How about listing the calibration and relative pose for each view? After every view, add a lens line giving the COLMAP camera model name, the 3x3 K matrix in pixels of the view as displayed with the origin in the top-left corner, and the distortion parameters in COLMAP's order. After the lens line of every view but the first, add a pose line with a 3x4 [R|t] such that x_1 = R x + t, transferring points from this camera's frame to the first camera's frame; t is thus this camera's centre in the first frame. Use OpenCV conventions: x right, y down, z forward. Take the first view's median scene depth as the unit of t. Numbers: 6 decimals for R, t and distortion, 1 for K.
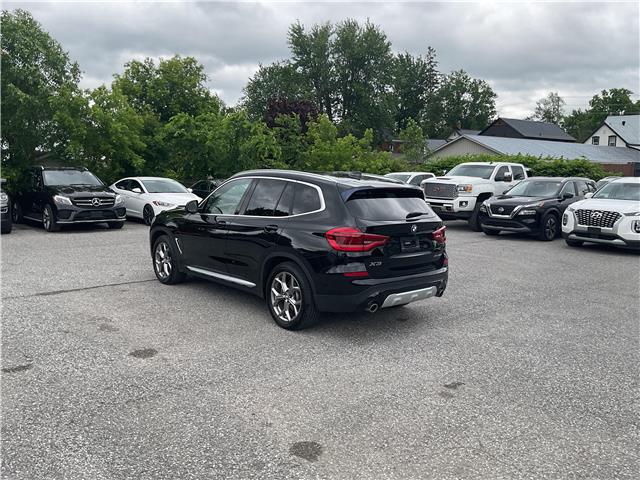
lens RADIAL K [[528.9, 0, 320.0], [0, 528.9, 242.1], [0, 0, 1]] dist [0.083672, -0.154105]
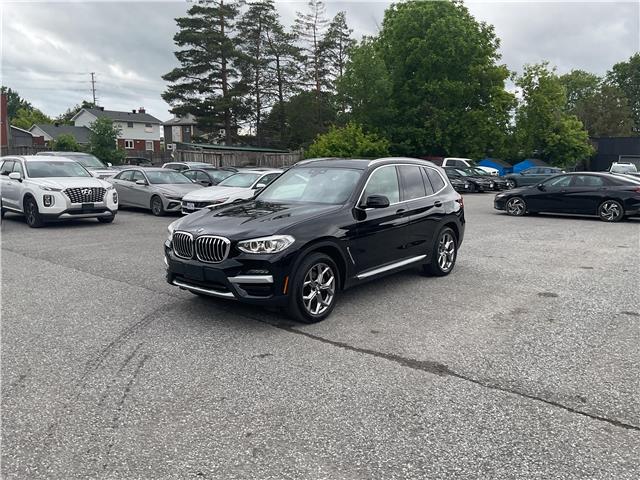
lens RADIAL K [[528.9, 0, 320.0], [0, 528.9, 242.1], [0, 0, 1]] dist [0.083672, -0.154105]
pose [[-0.165262, -0.170407, 0.971416, -0.471218], [0.117140, 0.974596, 0.190893, -0.077506], [-0.979268, 0.145339, -0.141103, 0.534236]]
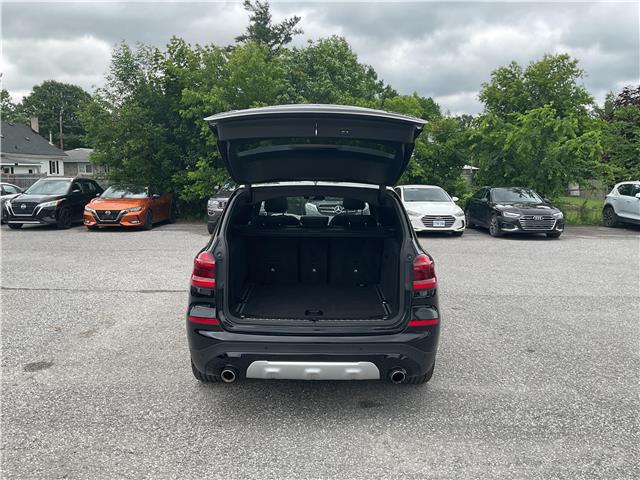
lens RADIAL K [[528.5, 0, 318.8], [0, 528.5, 240.7], [0, 0, 1]] dist [0.075035, -0.141549]
pose [[0.751218, 0.065186, -0.656827, 0.200700], [-0.077694, 0.996926, 0.010080, -0.019624], [0.655465, 0.043459, 0.753974, 0.184673]]
